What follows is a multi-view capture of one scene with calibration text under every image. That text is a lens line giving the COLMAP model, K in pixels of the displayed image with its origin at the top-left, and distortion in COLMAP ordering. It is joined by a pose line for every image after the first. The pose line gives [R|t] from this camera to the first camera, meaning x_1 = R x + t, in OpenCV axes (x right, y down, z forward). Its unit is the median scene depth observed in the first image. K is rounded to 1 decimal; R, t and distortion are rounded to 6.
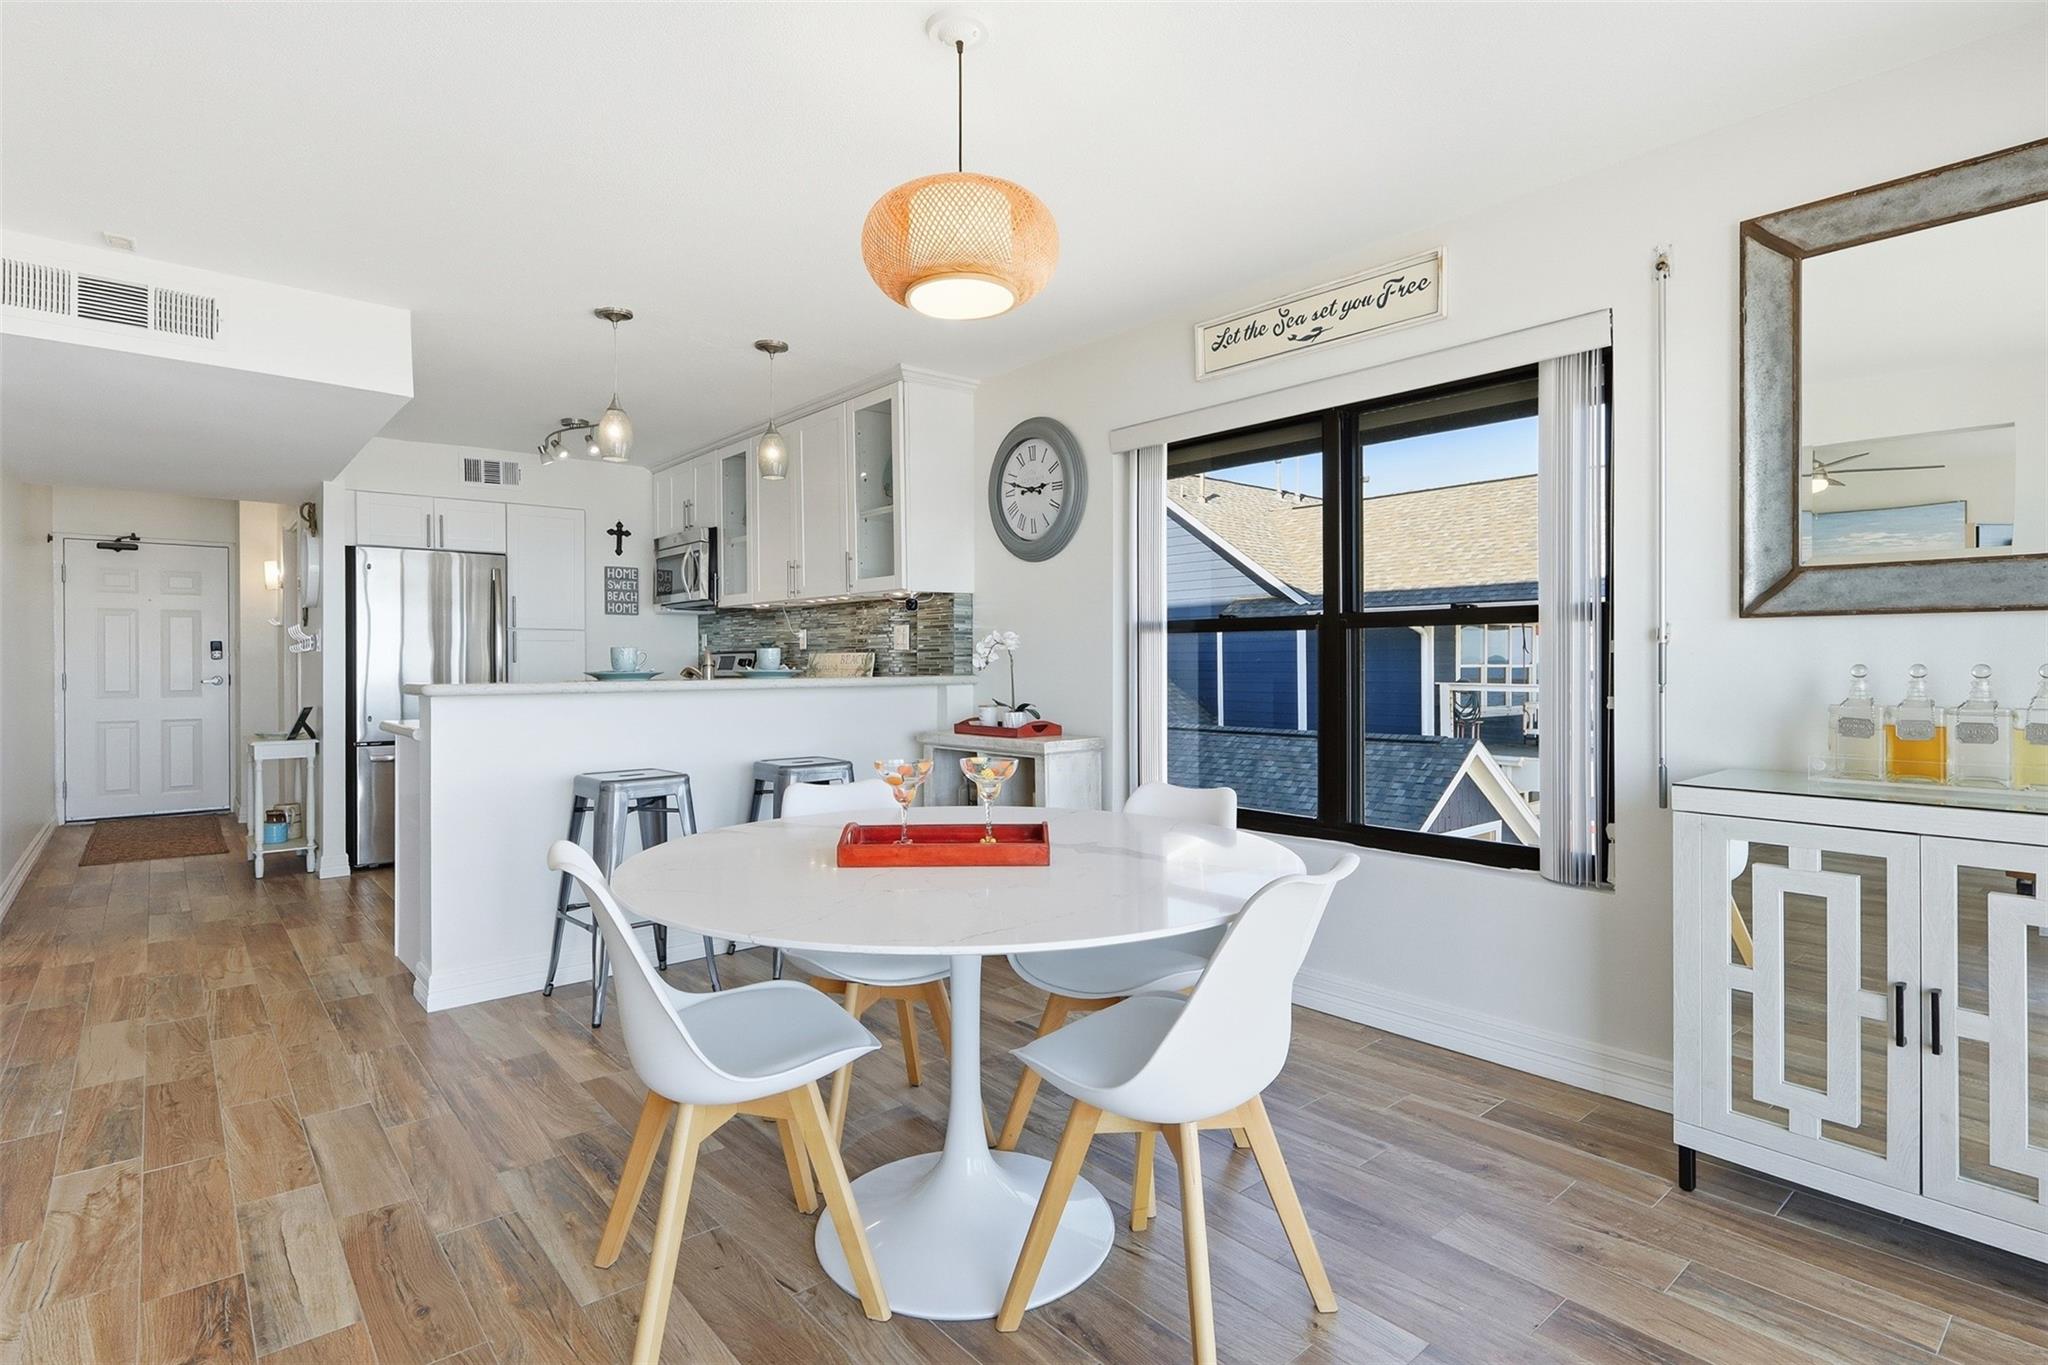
lens RADIAL K [[1009.4, 0, 1020.3], [0, 1009.4, 663.7], [0, 0, 1]] dist [0.002999, 0.000010]
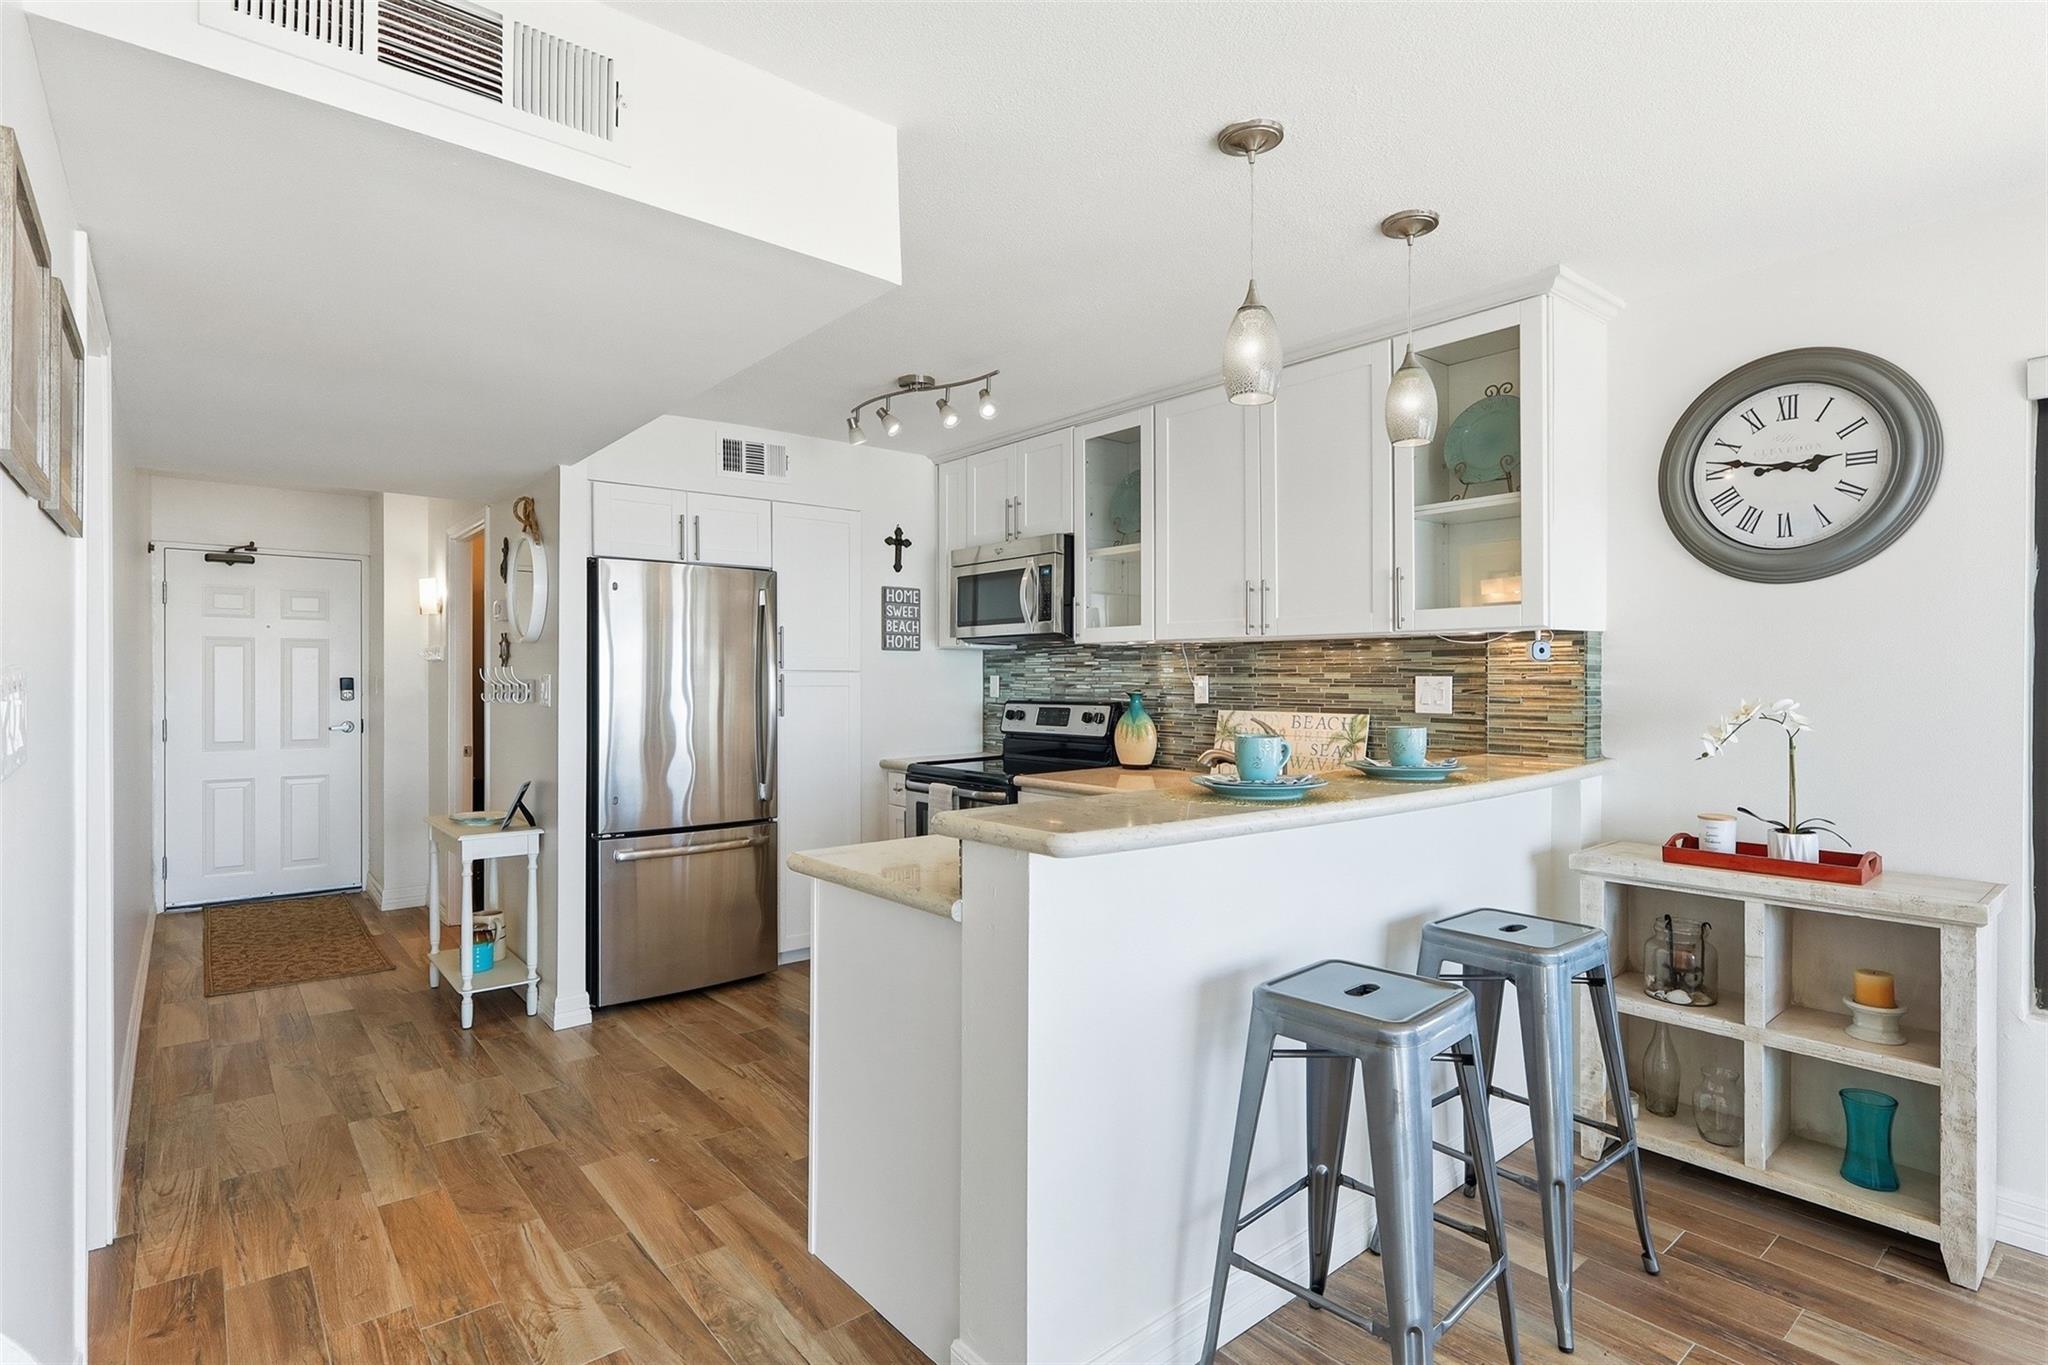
lens RADIAL K [[1001.2, 0, 1024.0], [0, 1001.2, 682.5], [0, 0, 1]] dist [0.001040, 0.000626]
pose [[0.999902, 0.004688, -0.013197, -0.351657], [-0.004667, 0.999988, 0.001615, -0.031522], [0.013204, -0.001554, 0.999912, 0.303239]]
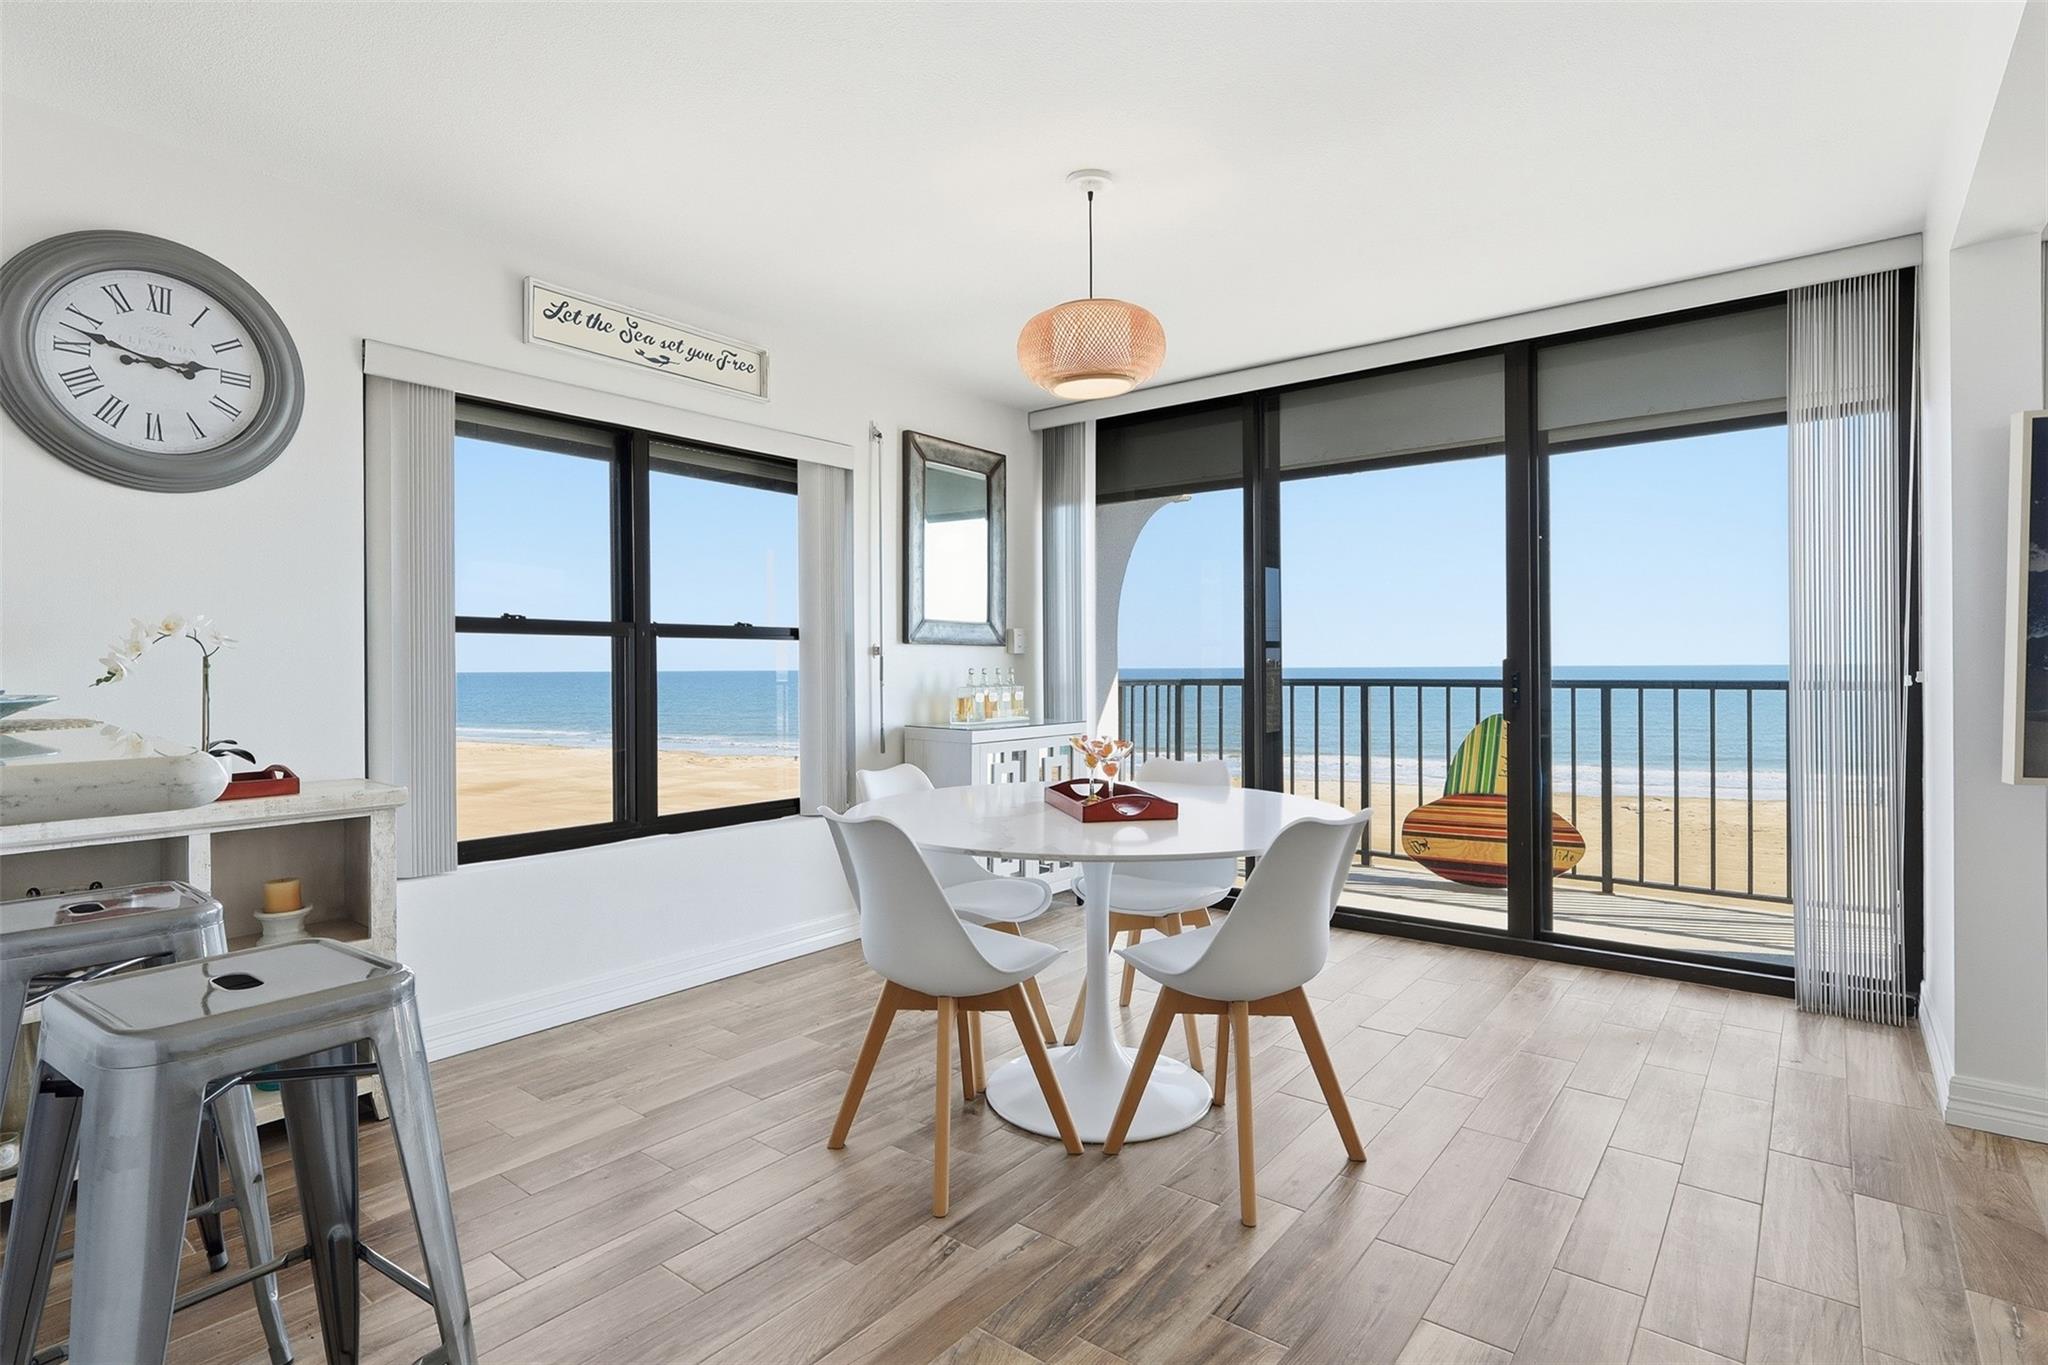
lens RADIAL K [[1009.4, 0, 1020.3], [0, 1009.4, 663.7], [0, 0, 1]] dist [0.002999, 0.000010]
pose [[-0.189002, 0.006294, 0.981957, -0.499331], [0.008269, 0.999954, -0.004818, 0.000965], [-0.981942, 0.007209, -0.189046, 0.504047]]
